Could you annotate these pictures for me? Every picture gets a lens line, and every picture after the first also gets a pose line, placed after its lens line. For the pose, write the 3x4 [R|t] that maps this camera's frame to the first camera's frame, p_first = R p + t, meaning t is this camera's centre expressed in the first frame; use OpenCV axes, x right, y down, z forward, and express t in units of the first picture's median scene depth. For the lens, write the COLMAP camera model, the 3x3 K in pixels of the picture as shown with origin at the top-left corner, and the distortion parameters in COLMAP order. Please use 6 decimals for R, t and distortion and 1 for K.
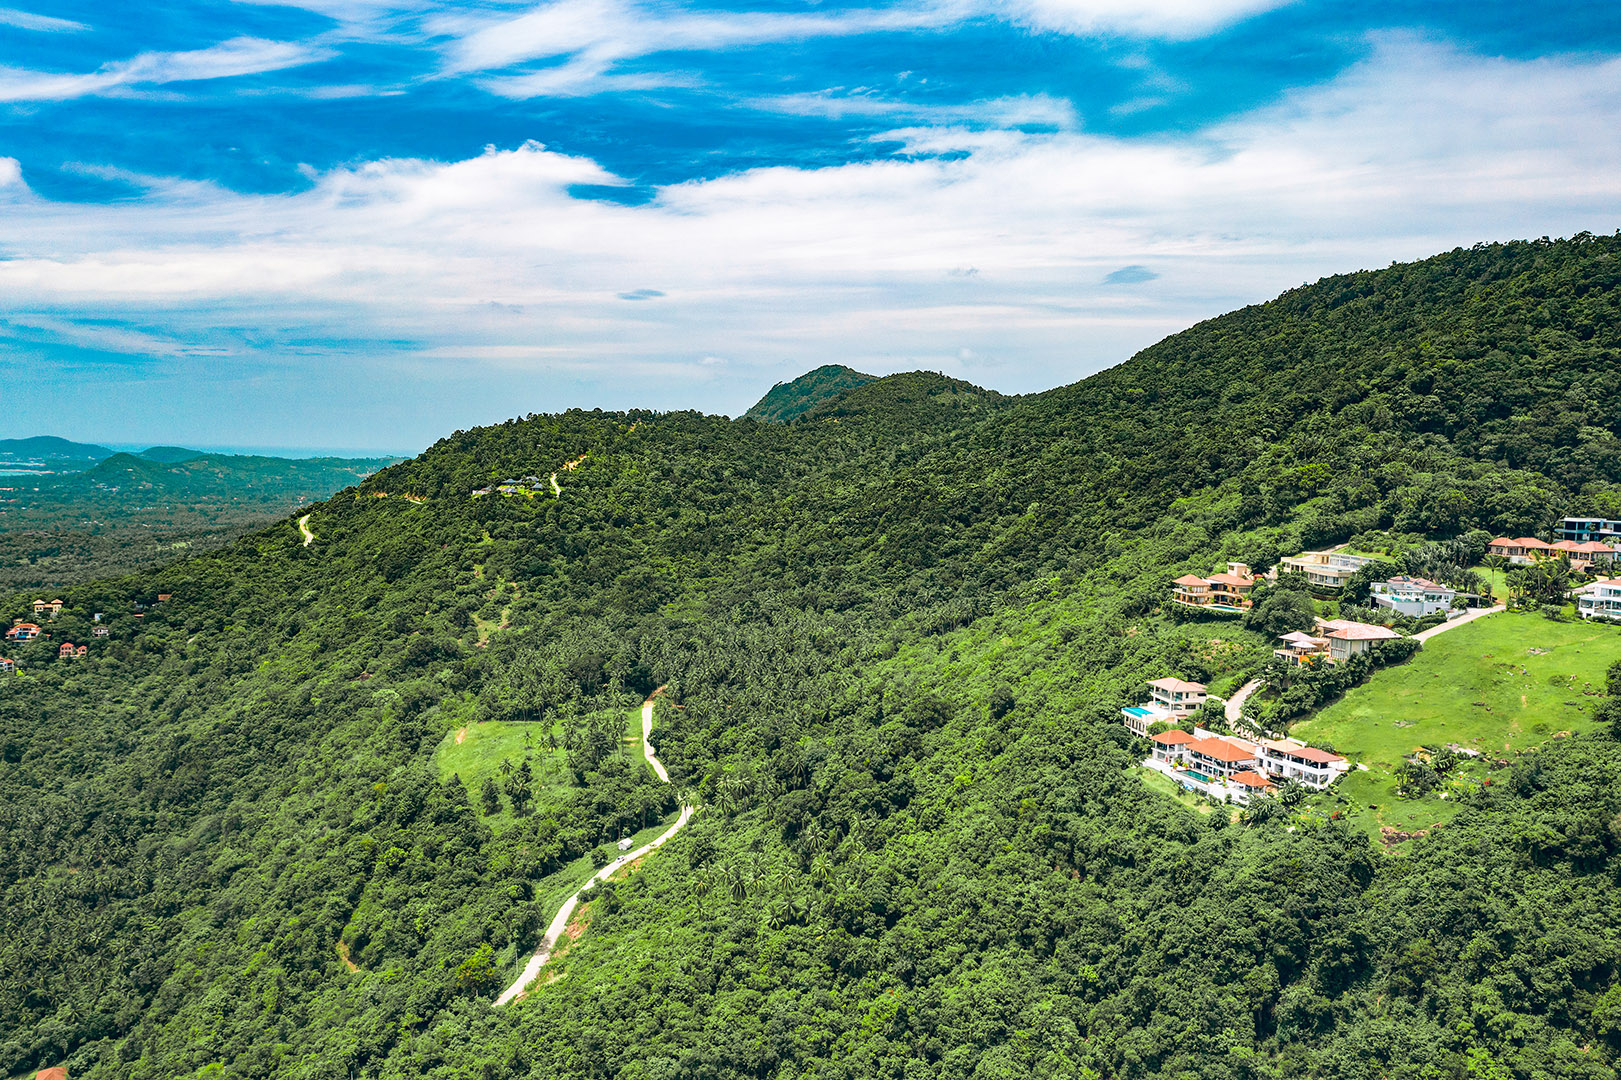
lens RADIAL K [[1282.5, 0, 810.5], [0, 1282.5, 540.0], [0, 0, 1]] dist [-0.008827, 0.000200]
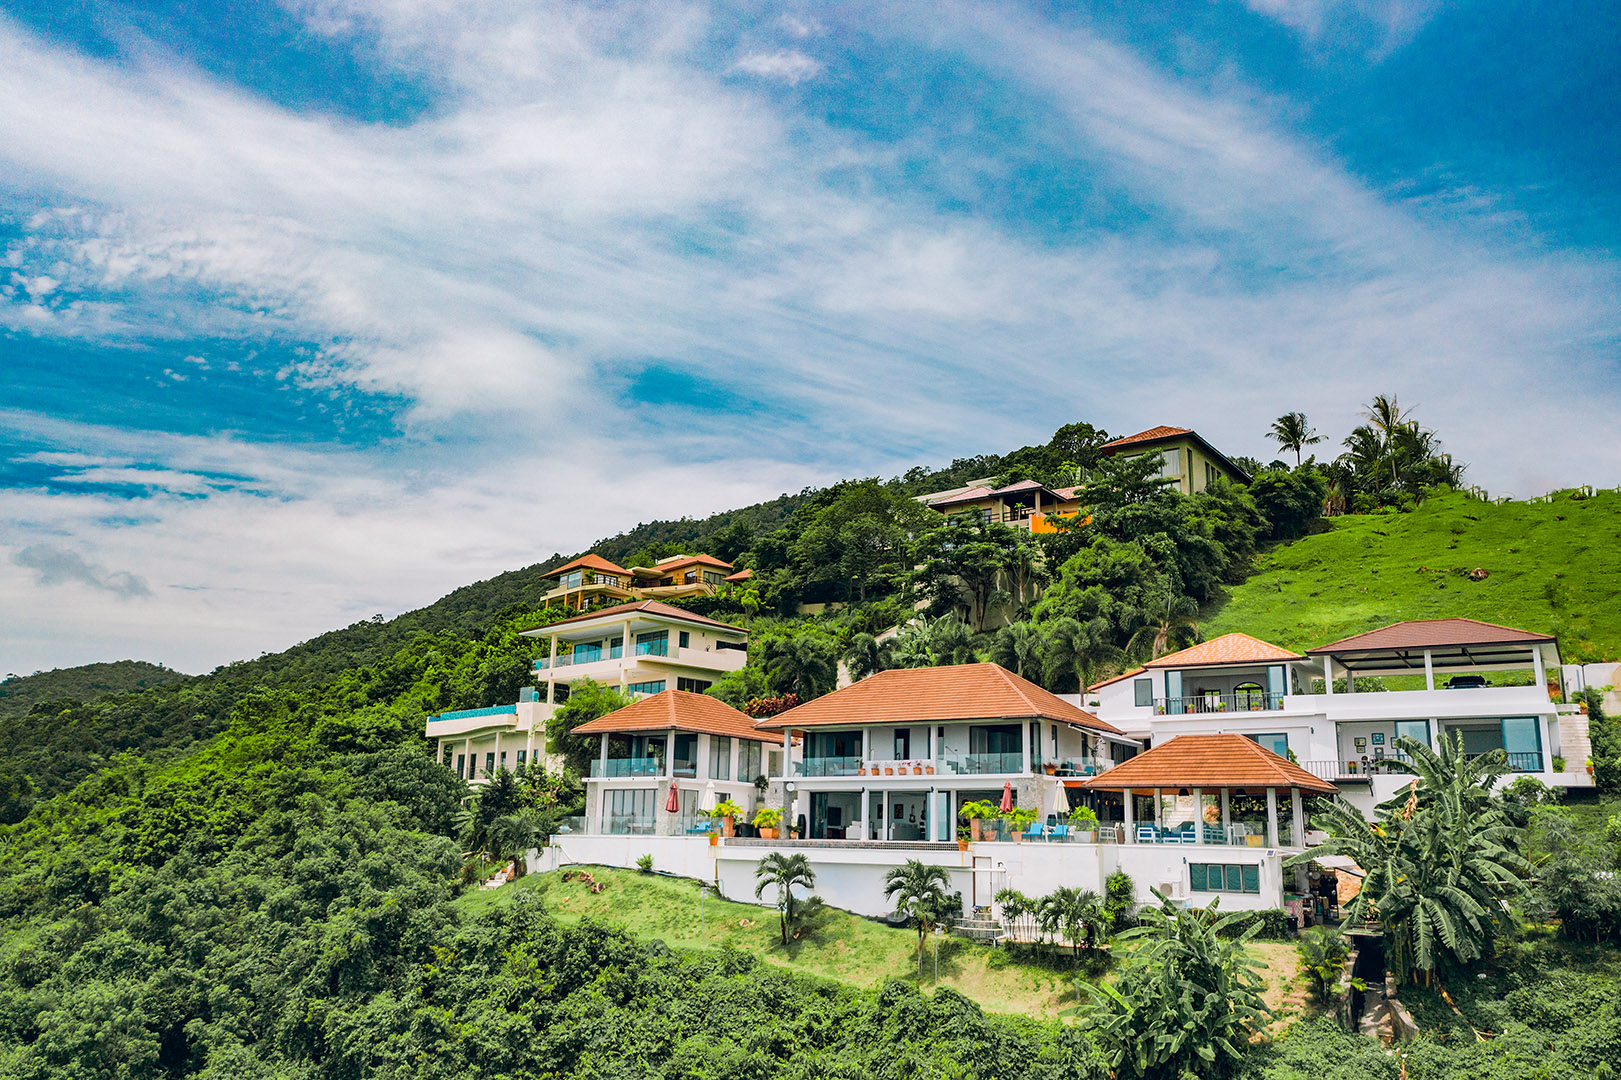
lens RADIAL K [[1282.5, 0, 810.5], [0, 1282.5, 540.0], [0, 0, 1]] dist [-0.008827, 0.000200]
pose [[0.852048, 0.115620, 0.510535, 0.184680], [0.038171, 0.958982, -0.280884, 0.182265], [-0.522070, 0.258814, 0.812685, 0.791143]]
